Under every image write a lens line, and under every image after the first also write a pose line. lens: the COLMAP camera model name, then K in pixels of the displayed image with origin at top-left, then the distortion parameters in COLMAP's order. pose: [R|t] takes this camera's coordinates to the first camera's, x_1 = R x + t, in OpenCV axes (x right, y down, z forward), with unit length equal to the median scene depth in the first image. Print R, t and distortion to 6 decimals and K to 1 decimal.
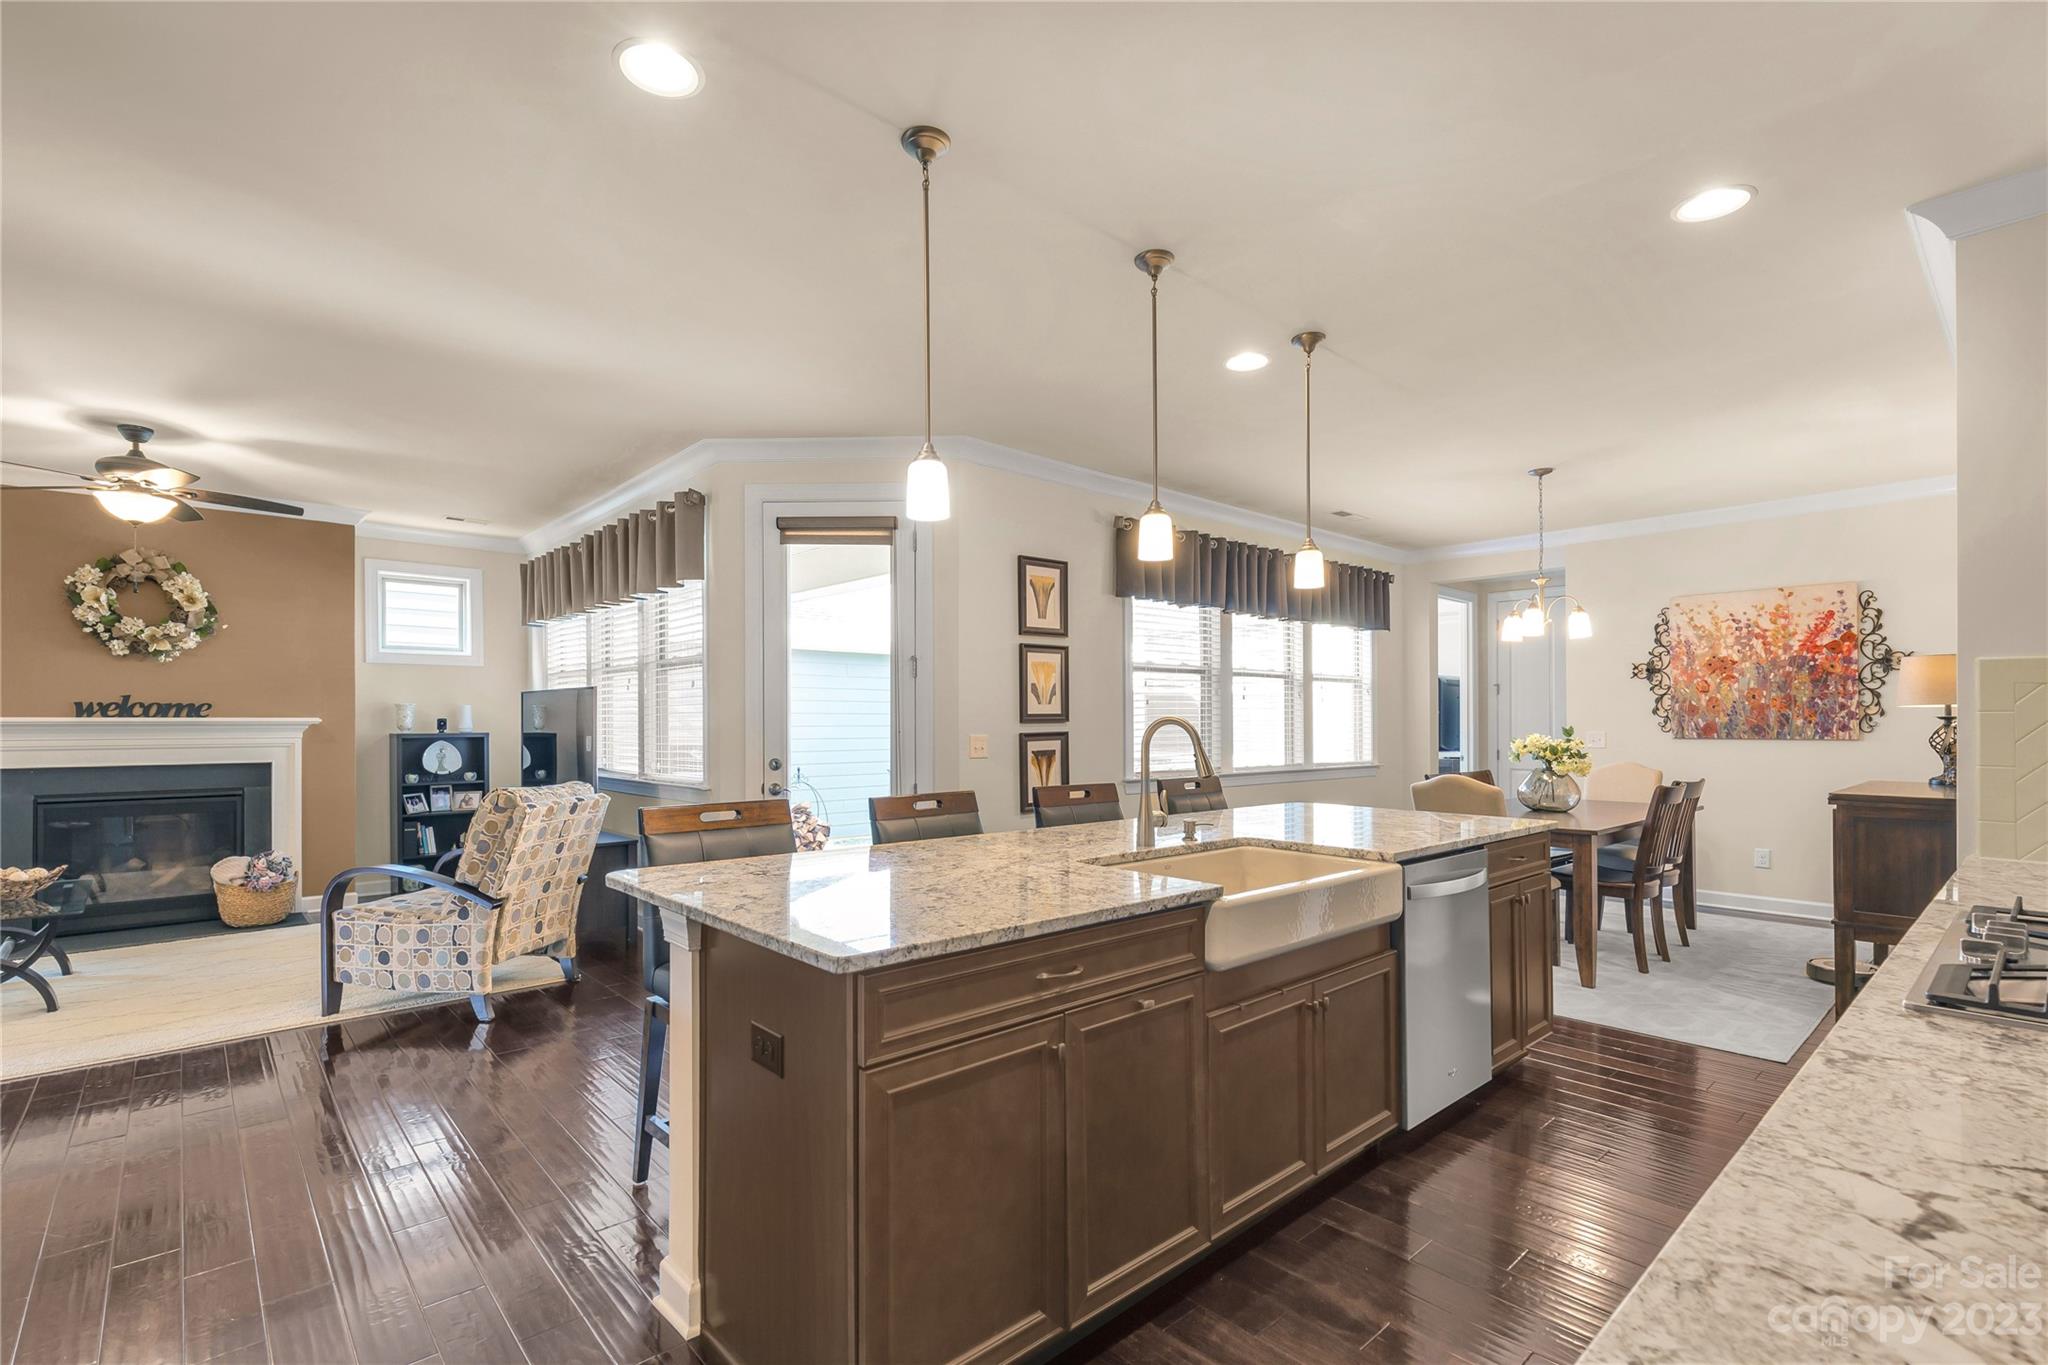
lens RADIAL K [[921.5, 0, 1018.0], [0, 921.5, 720.7], [0, 0, 1]] dist [0.004861, 0.000029]
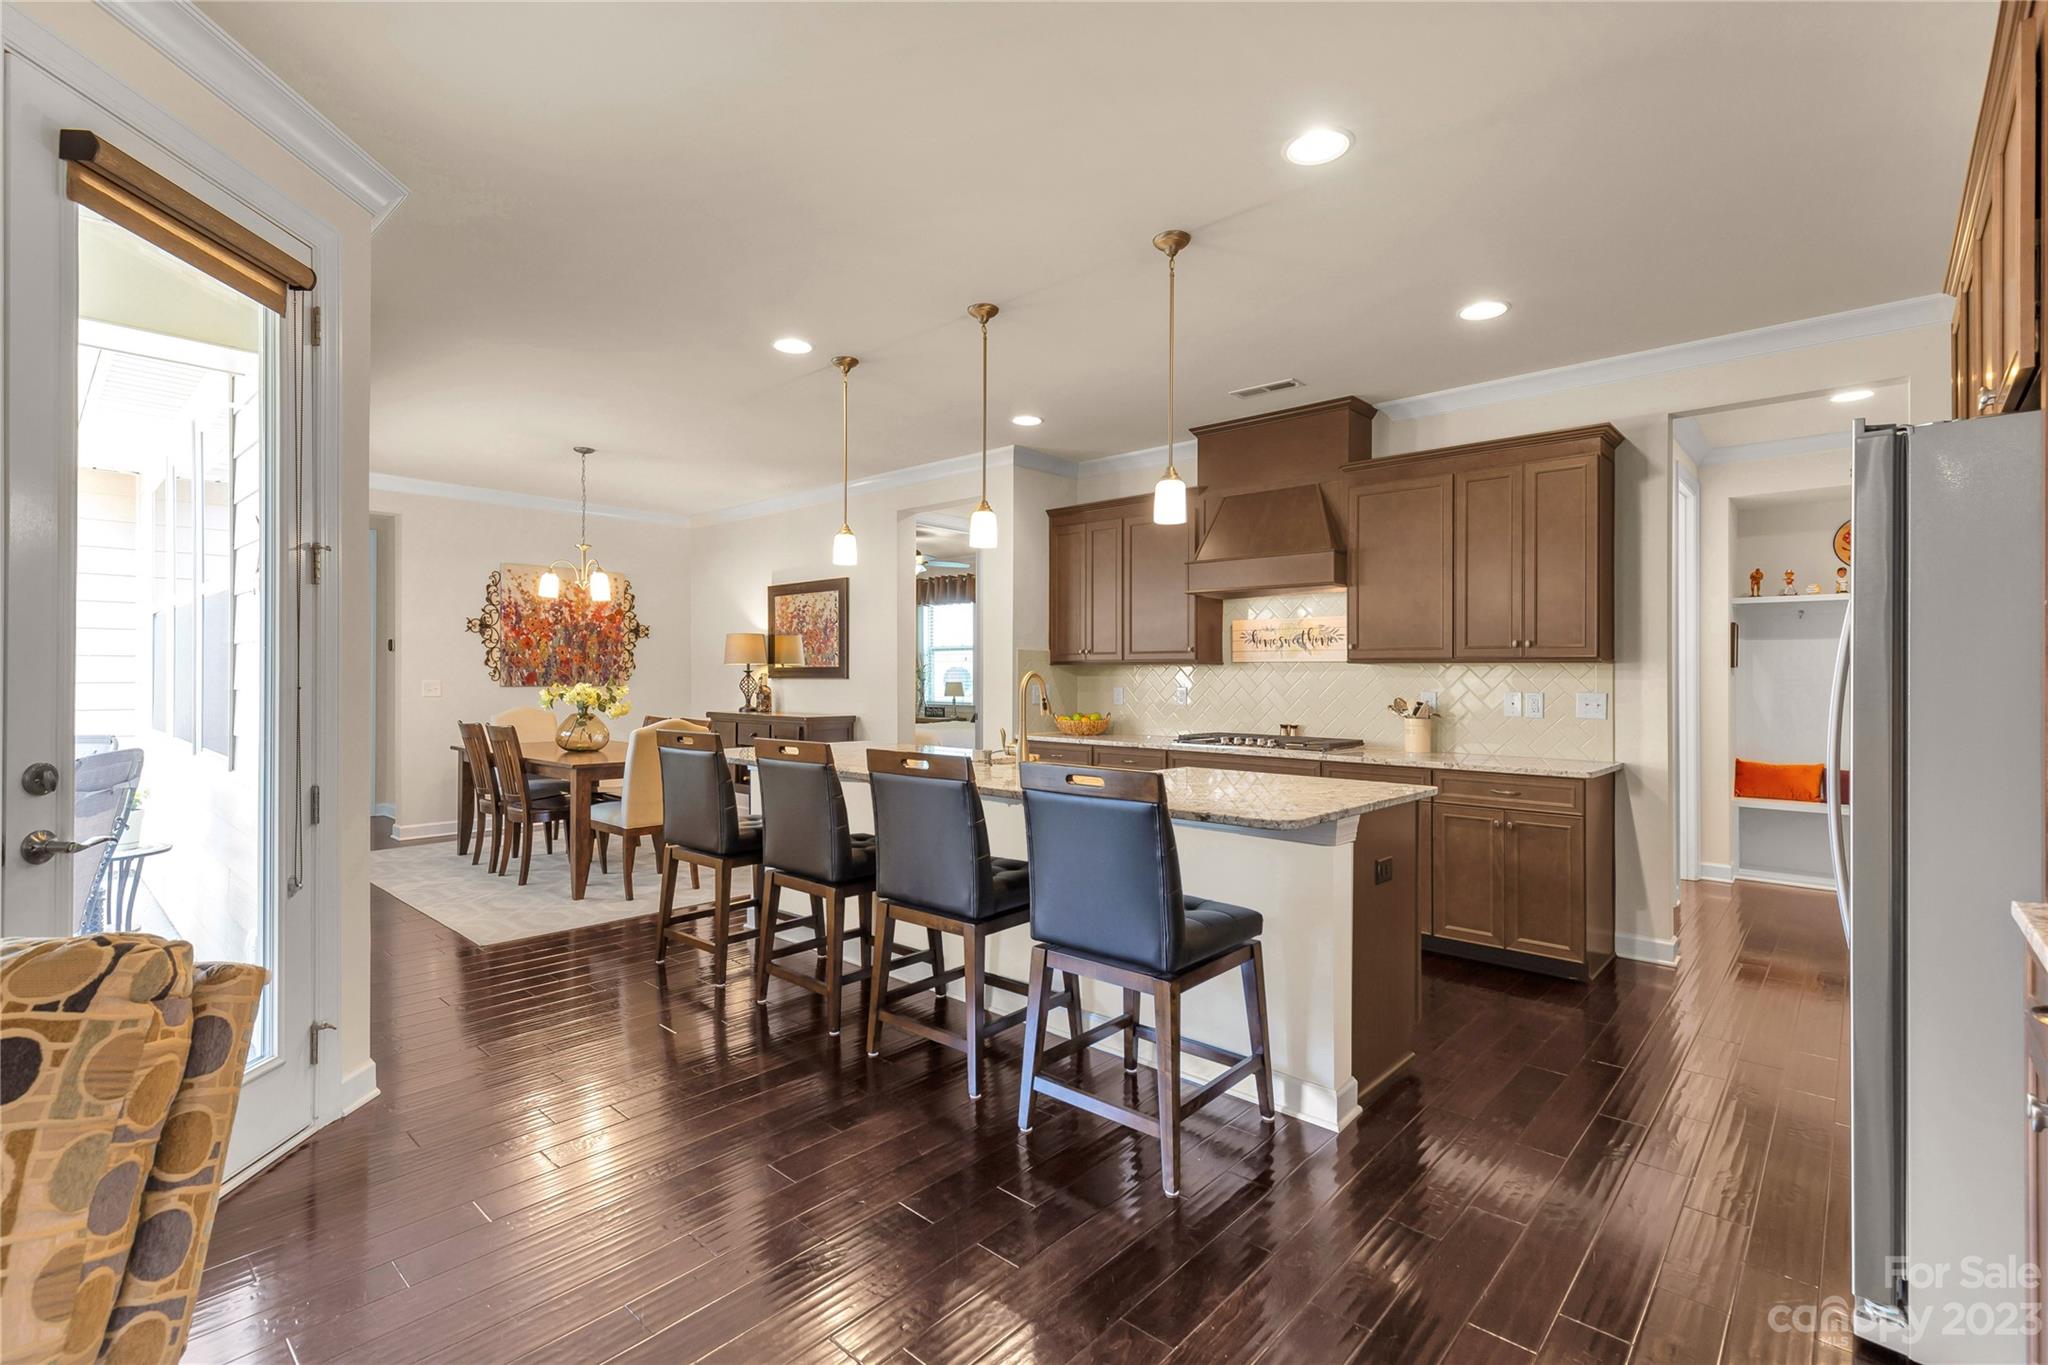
lens RADIAL K [[921.5, 0, 1021.7], [0, 921.5, 667.0], [0, 0, 1]] dist [0.004861, 0.000029]
pose [[-0.097954, 0.009949, 0.995141, -0.561792], [-0.008080, 0.999909, -0.010792, 0.002675], [-0.995158, -0.009098, -0.097864, 0.536167]]
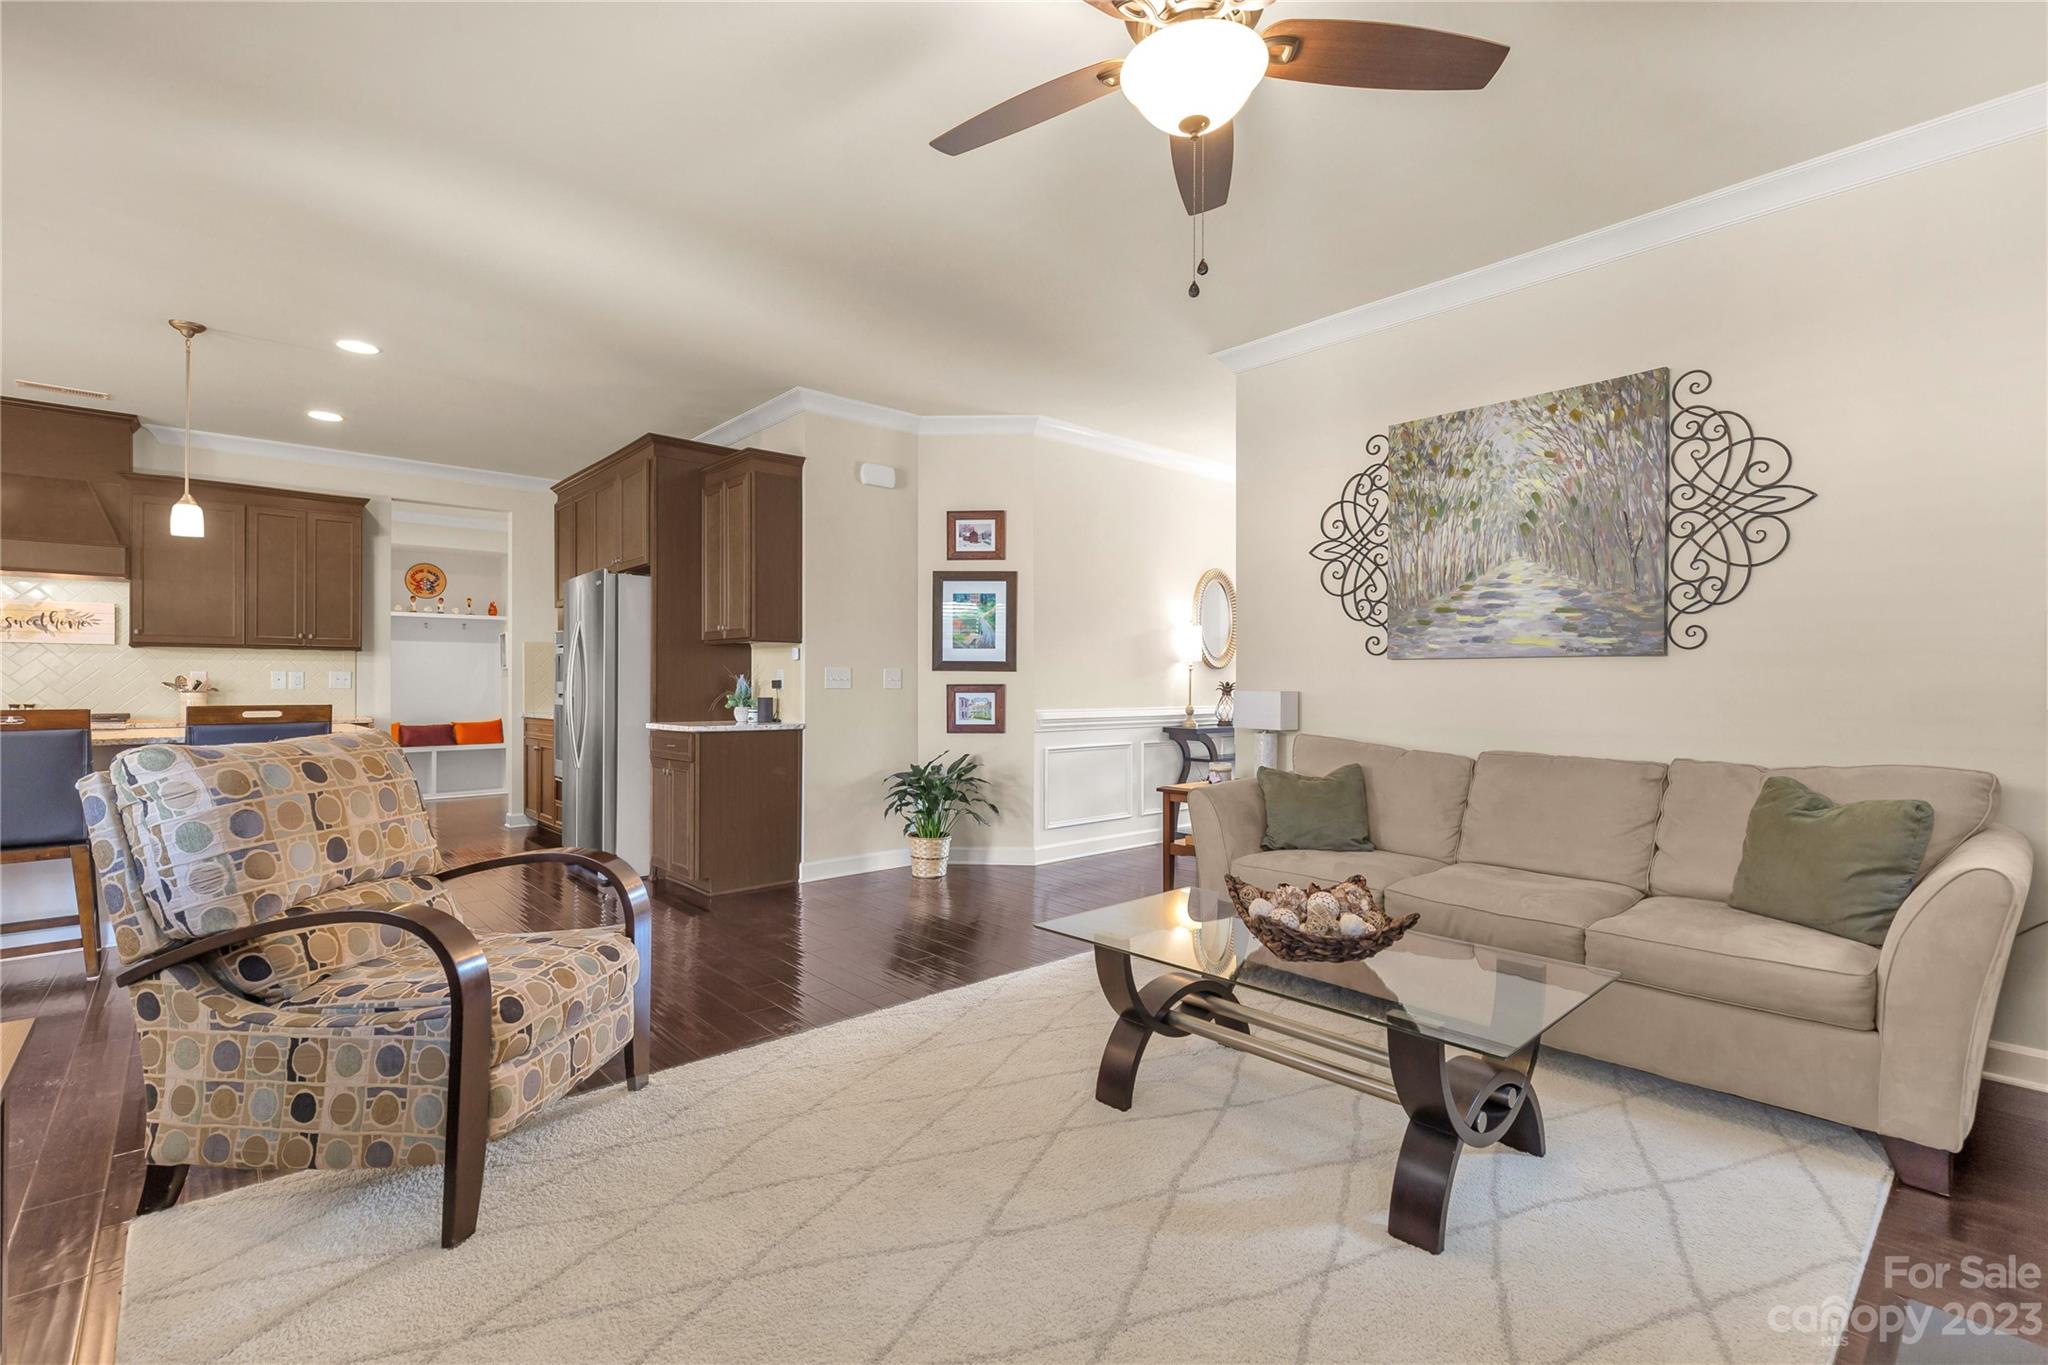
lens RADIAL K [[911.2, 0, 1029.2], [0, 911.2, 681.0], [0, 0, 1]] dist [0.001530, -0.000284]
pose [[-0.999993, -0.003285, -0.001692, -0.692651], [-0.003276, 0.999980, -0.005394, 0.025868], [0.001710, -0.005388, -0.999984, 1.100999]]
